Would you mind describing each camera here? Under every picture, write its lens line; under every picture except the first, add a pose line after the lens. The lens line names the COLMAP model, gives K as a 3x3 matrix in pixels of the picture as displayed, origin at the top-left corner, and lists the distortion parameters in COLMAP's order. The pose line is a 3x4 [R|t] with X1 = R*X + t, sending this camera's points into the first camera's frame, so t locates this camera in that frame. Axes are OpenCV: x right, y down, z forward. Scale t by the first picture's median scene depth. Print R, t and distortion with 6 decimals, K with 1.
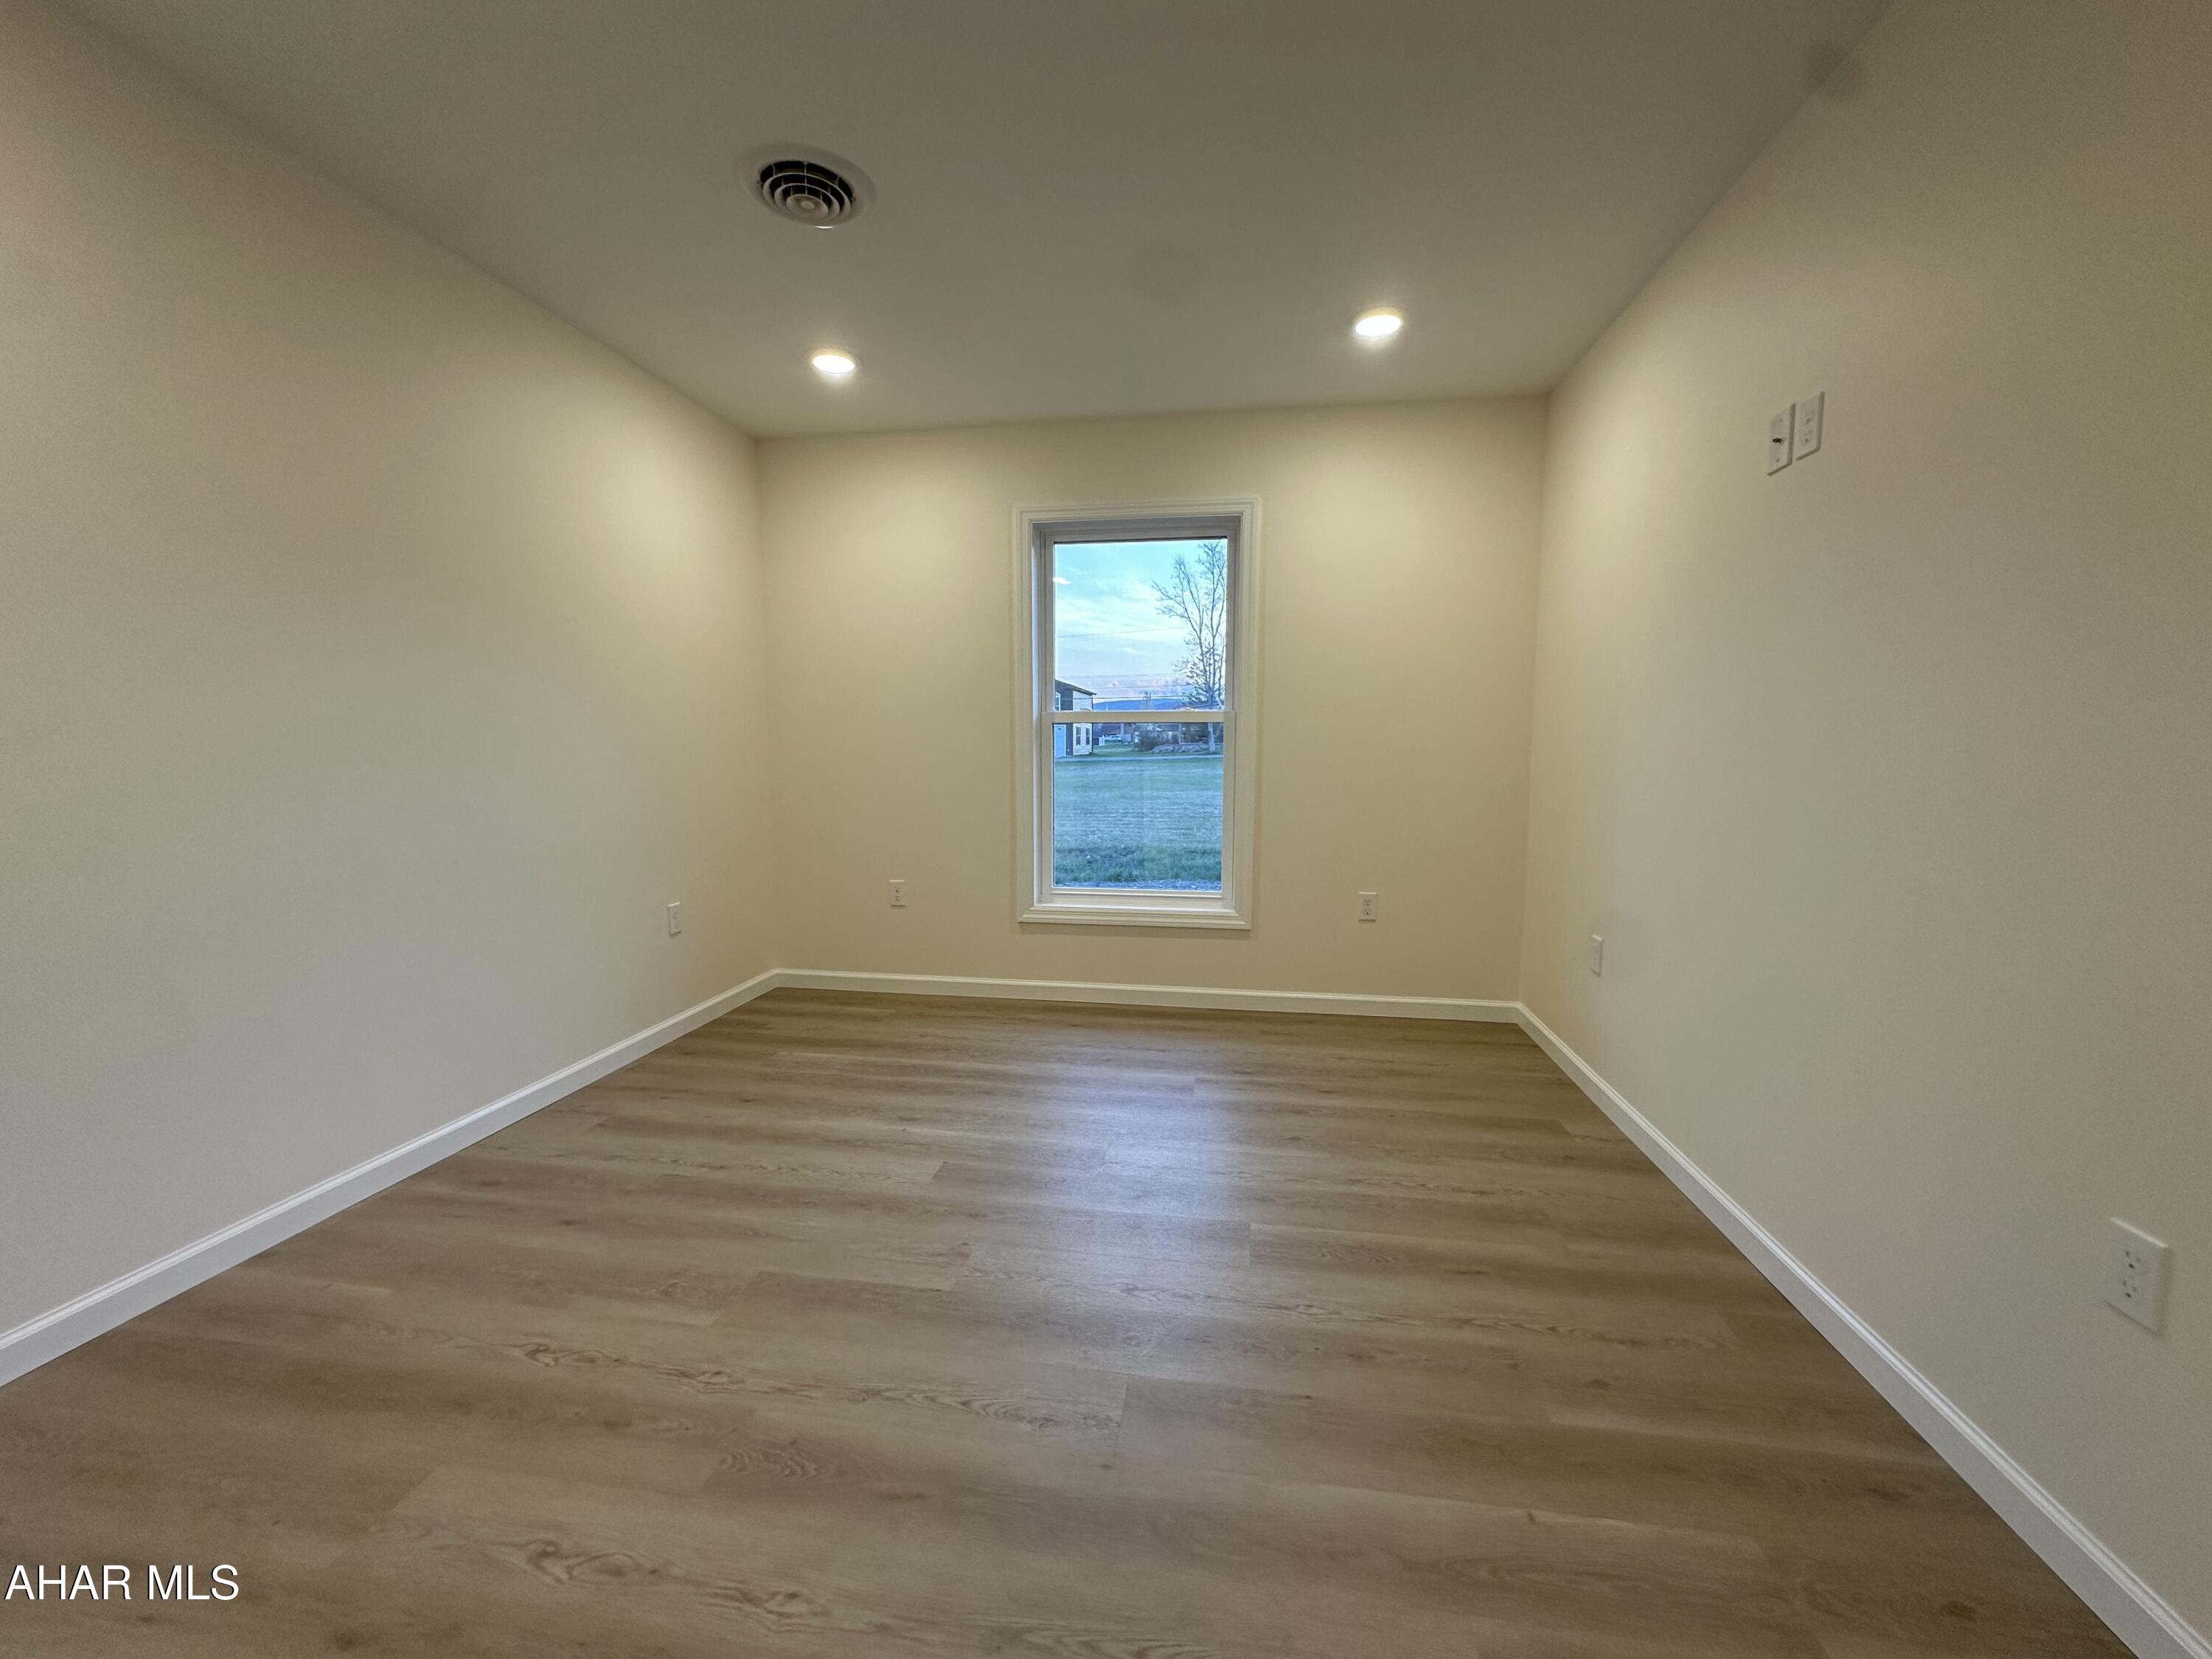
lens RADIAL K [[878.3, 0, 1103.0], [0, 878.3, 827.9], [0, 0, 1]] dist [-0.003030, 0.000570]
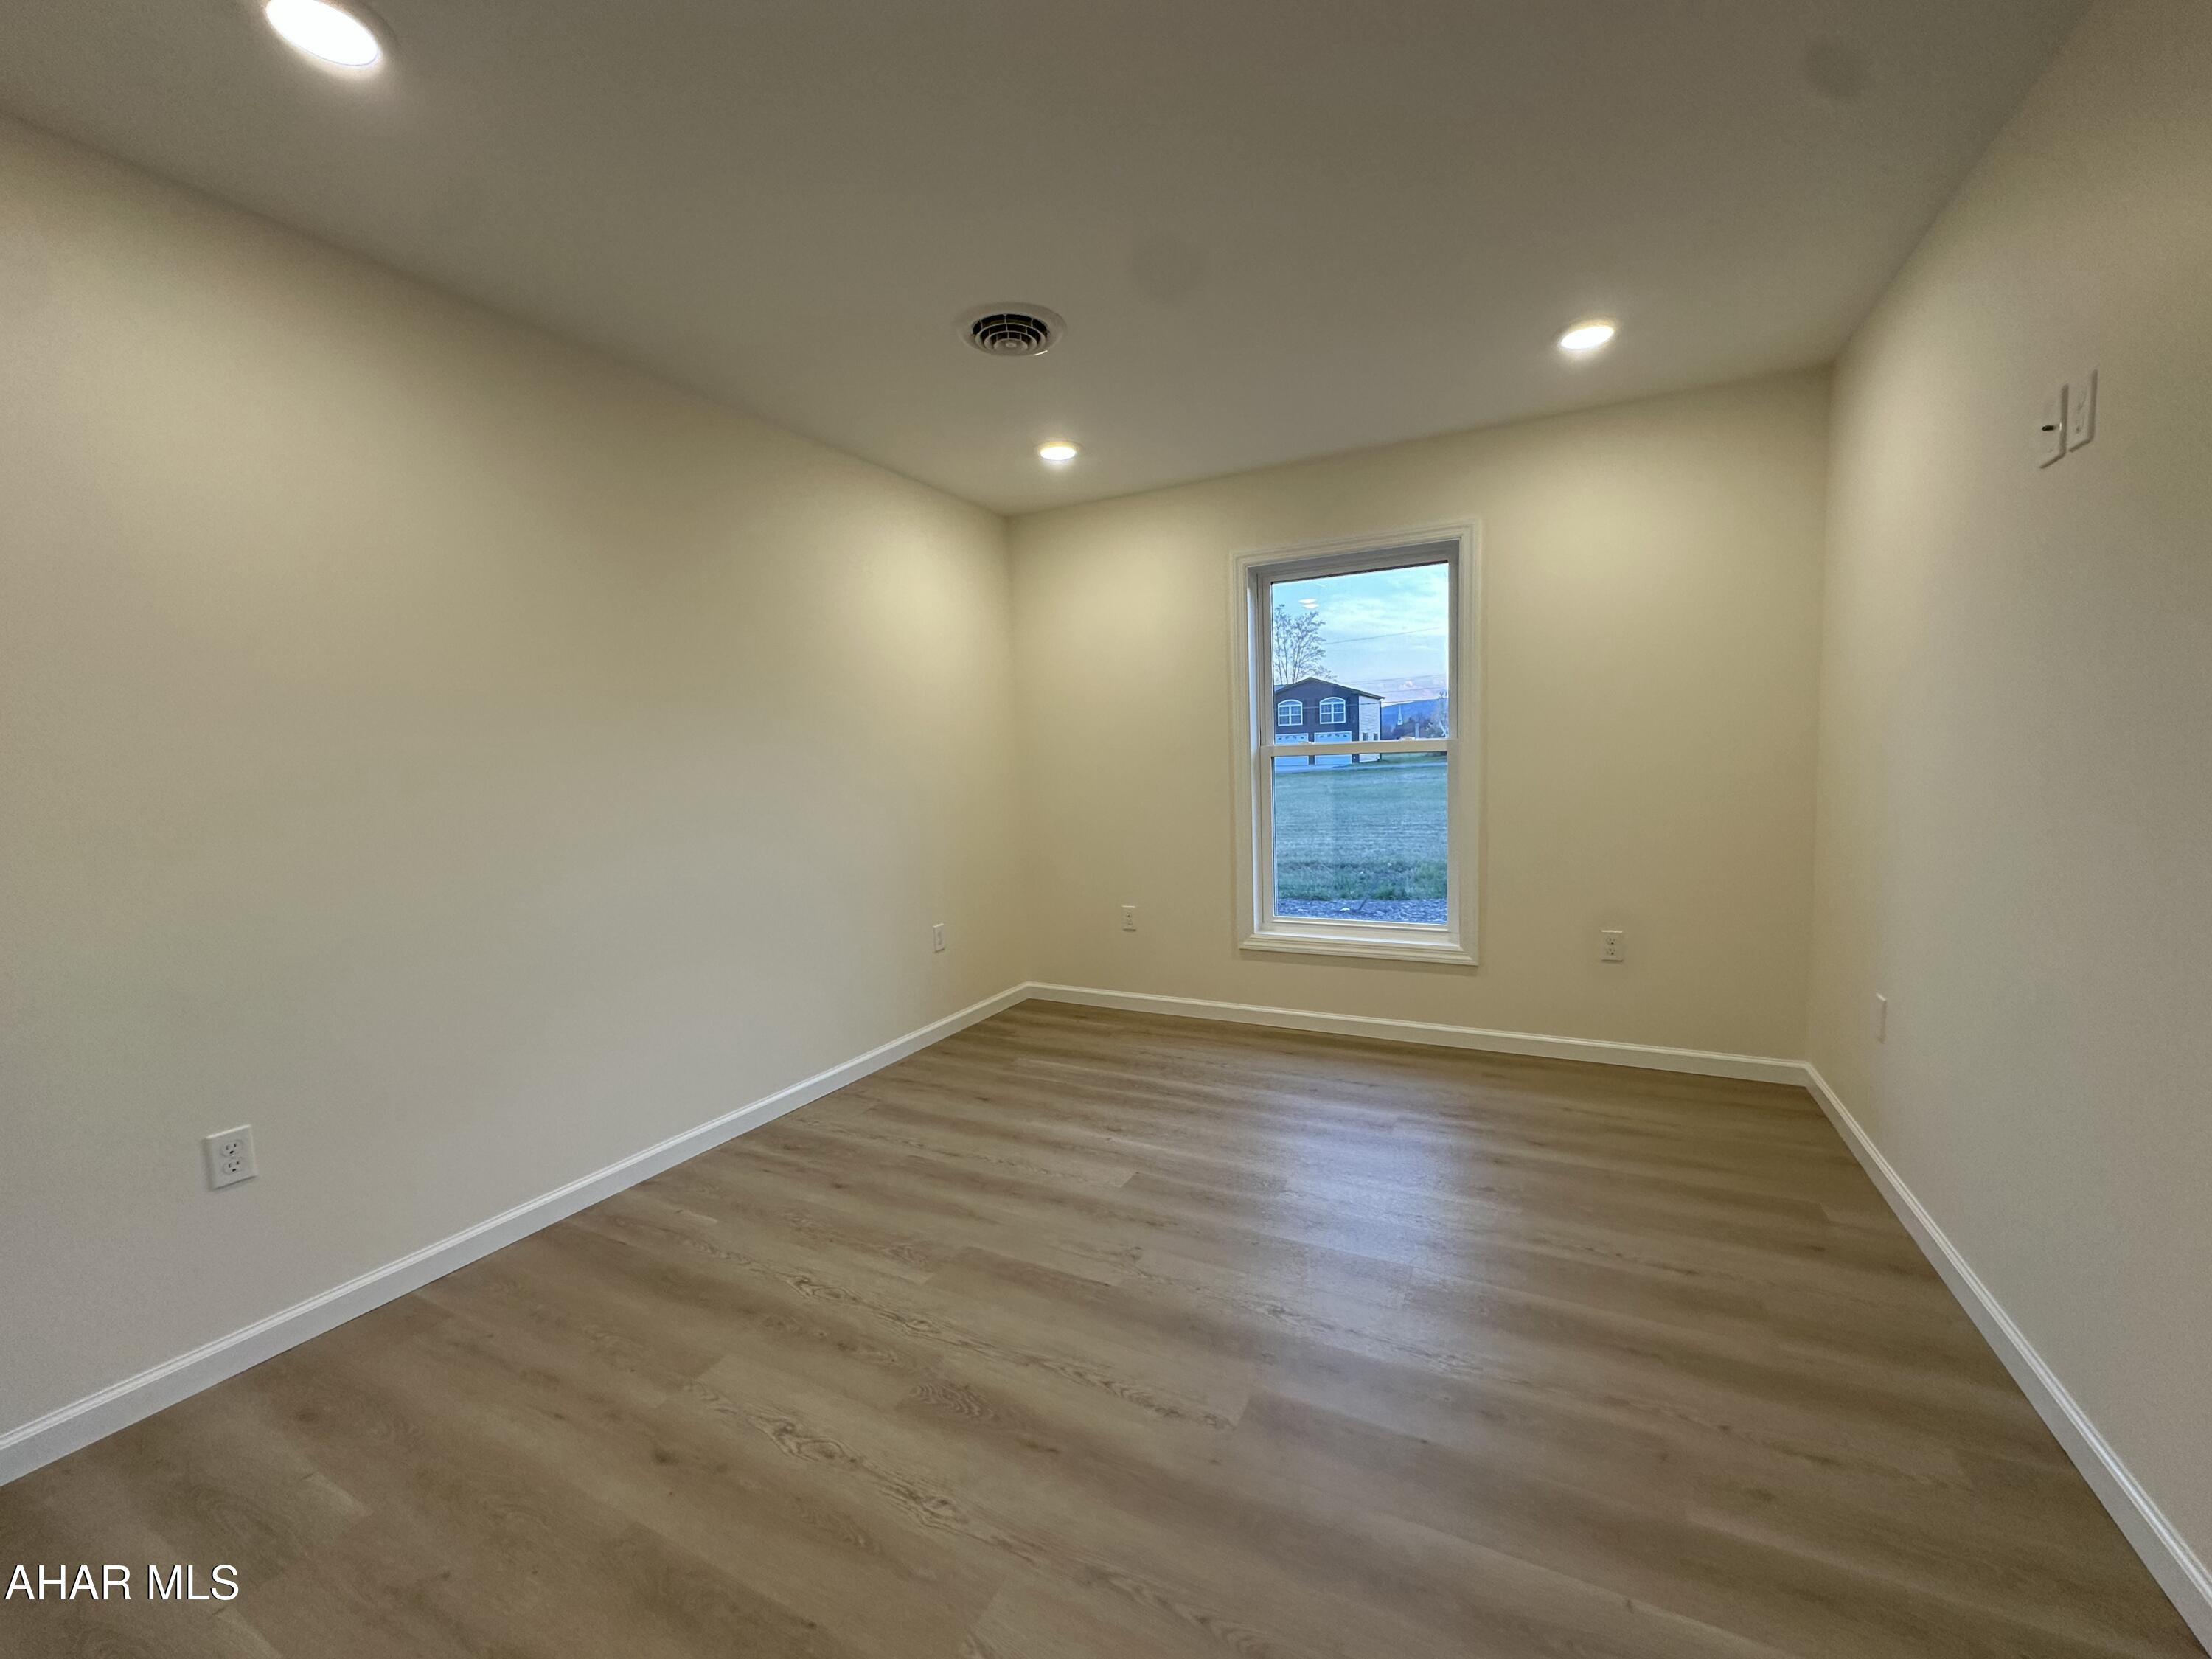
lens RADIAL K [[878.3, 0, 1103.0], [0, 878.3, 827.9], [0, 0, 1]] dist [-0.003030, 0.000570]
pose [[0.948482, -0.008415, -0.316718, 0.142244], [0.004839, 0.999915, -0.012076, -0.042738], [0.316793, 0.009922, 0.948443, -0.072255]]
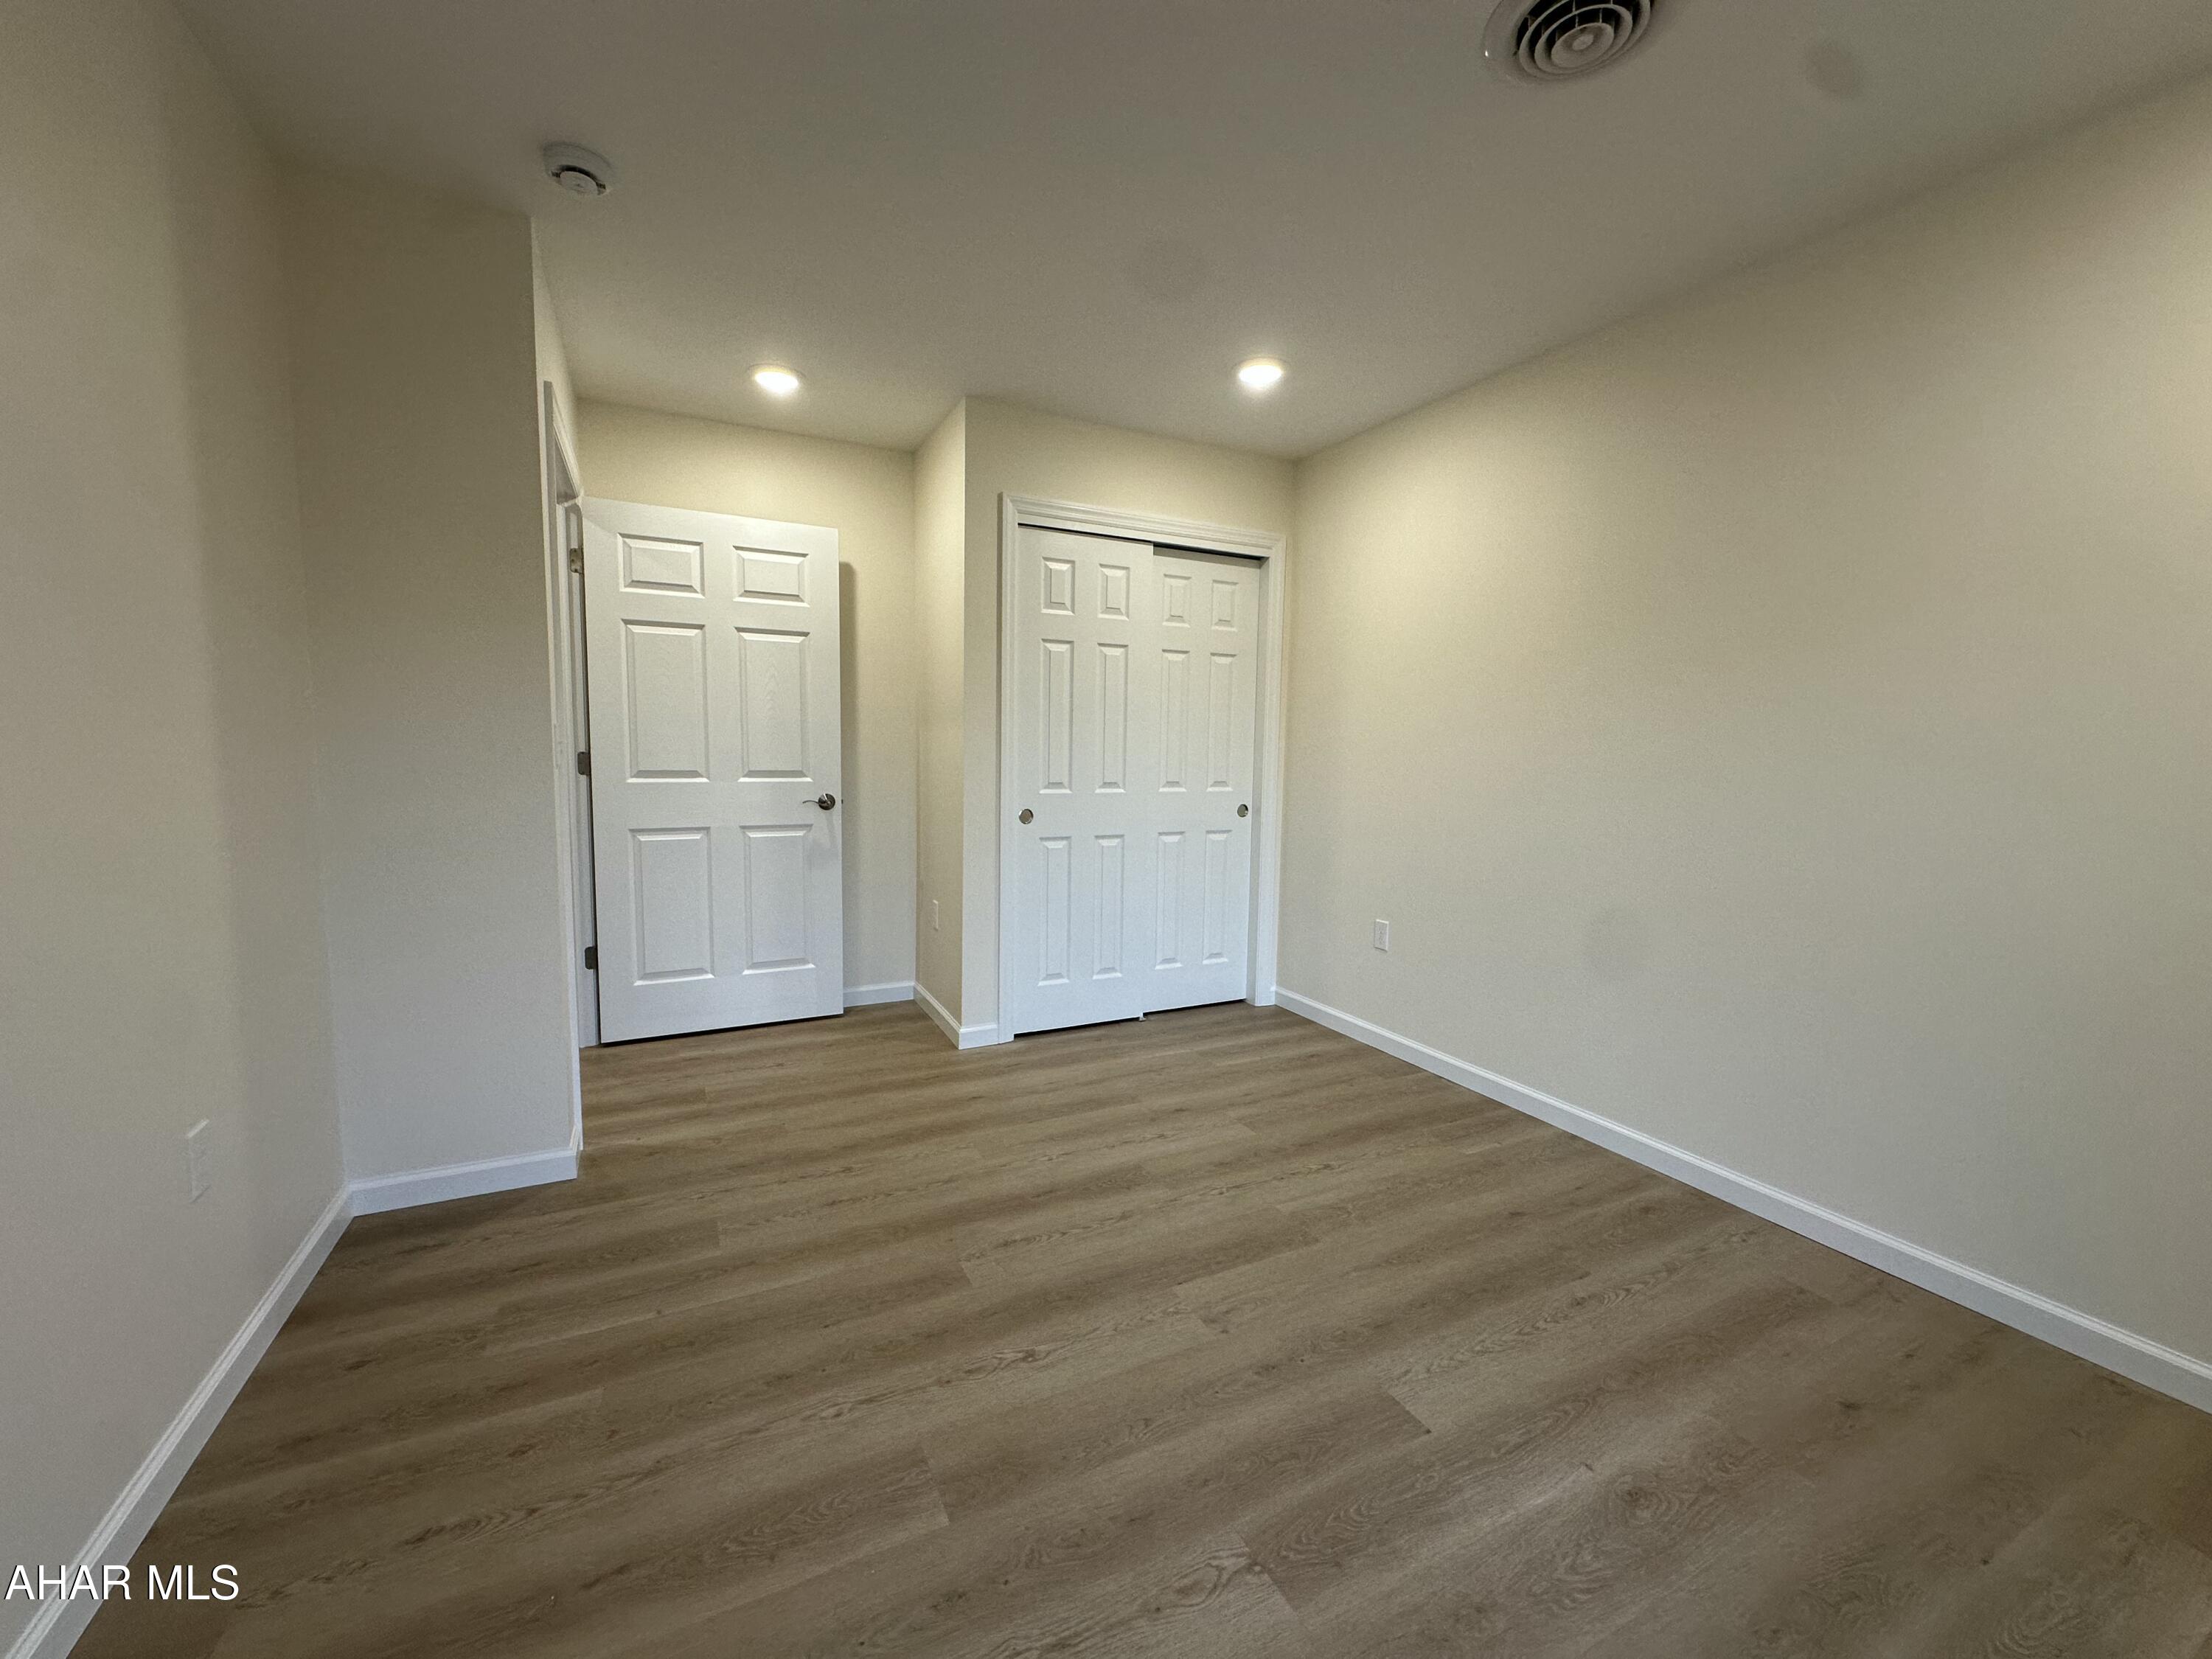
lens RADIAL K [[878.3, 0, 1103.0], [0, 878.3, 827.9], [0, 0, 1]] dist [-0.003030, 0.000570]
pose [[-0.811771, 0.038765, -0.582688, 0.402633], [-0.074833, 0.982663, 0.169628, -0.161263], [0.579161, 0.181304, -0.794797, 1.378431]]
